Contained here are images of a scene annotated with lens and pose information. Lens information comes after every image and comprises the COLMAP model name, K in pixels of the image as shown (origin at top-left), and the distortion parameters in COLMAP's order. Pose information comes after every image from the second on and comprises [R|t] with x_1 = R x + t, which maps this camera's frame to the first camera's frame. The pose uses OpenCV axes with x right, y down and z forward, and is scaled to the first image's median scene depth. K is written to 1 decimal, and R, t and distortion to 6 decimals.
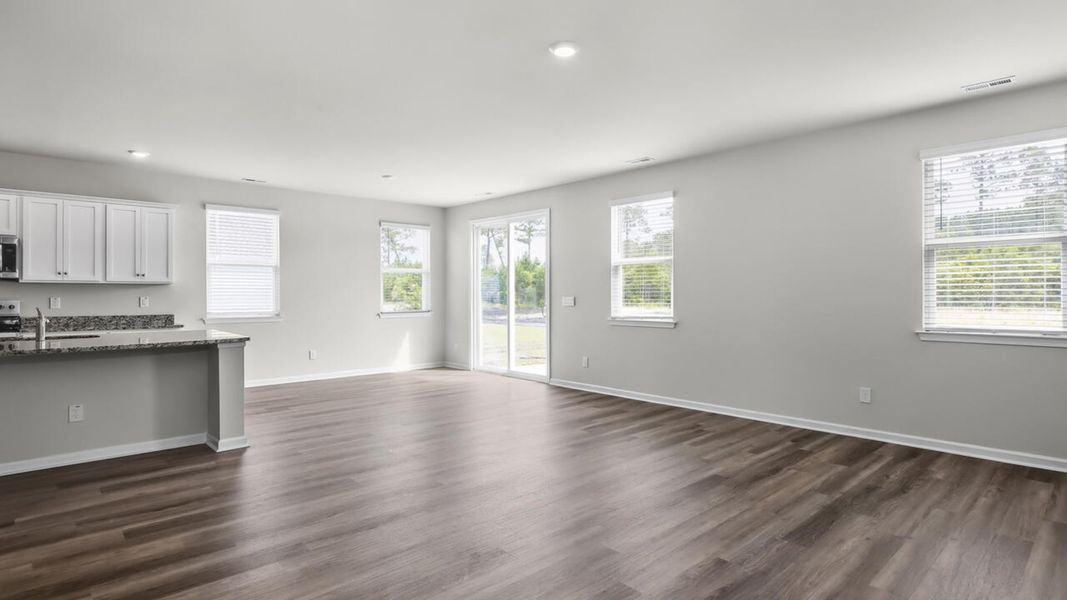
lens RADIAL K [[546.9, 0, 534.7], [0, 546.9, 293.8], [0, 0, 1]] dist [-0.001521, -0.000421]
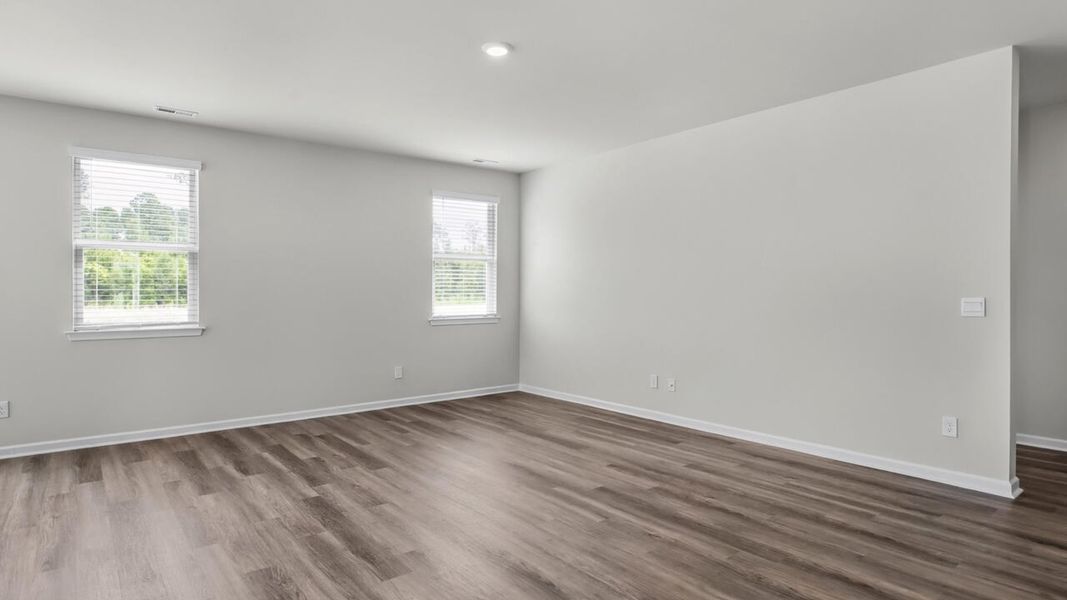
lens RADIAL K [[579.8, 0, 524.5], [0, 579.8, 300.3], [0, 0, 1]] dist [-0.004159, -0.000395]
pose [[0.087295, -0.013770, 0.996087, -0.464721], [-0.000691, 0.999903, 0.013884, -0.000317], [-0.996182, -0.001900, 0.087277, 0.392461]]
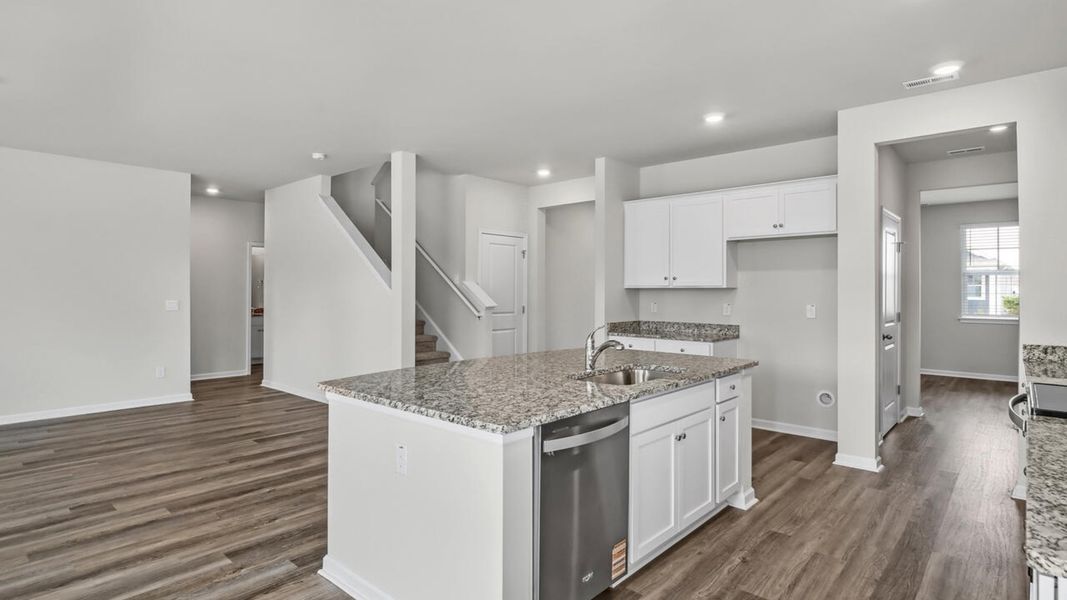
lens RADIAL K [[546.9, 0, 534.7], [0, 546.9, 293.8], [0, 0, 1]] dist [-0.001521, -0.000421]
pose [[-0.995486, -0.003122, -0.094861, -0.433899], [-0.003436, 0.999989, 0.003141, -0.011163], [0.094850, 0.003453, -0.995486, 0.996710]]
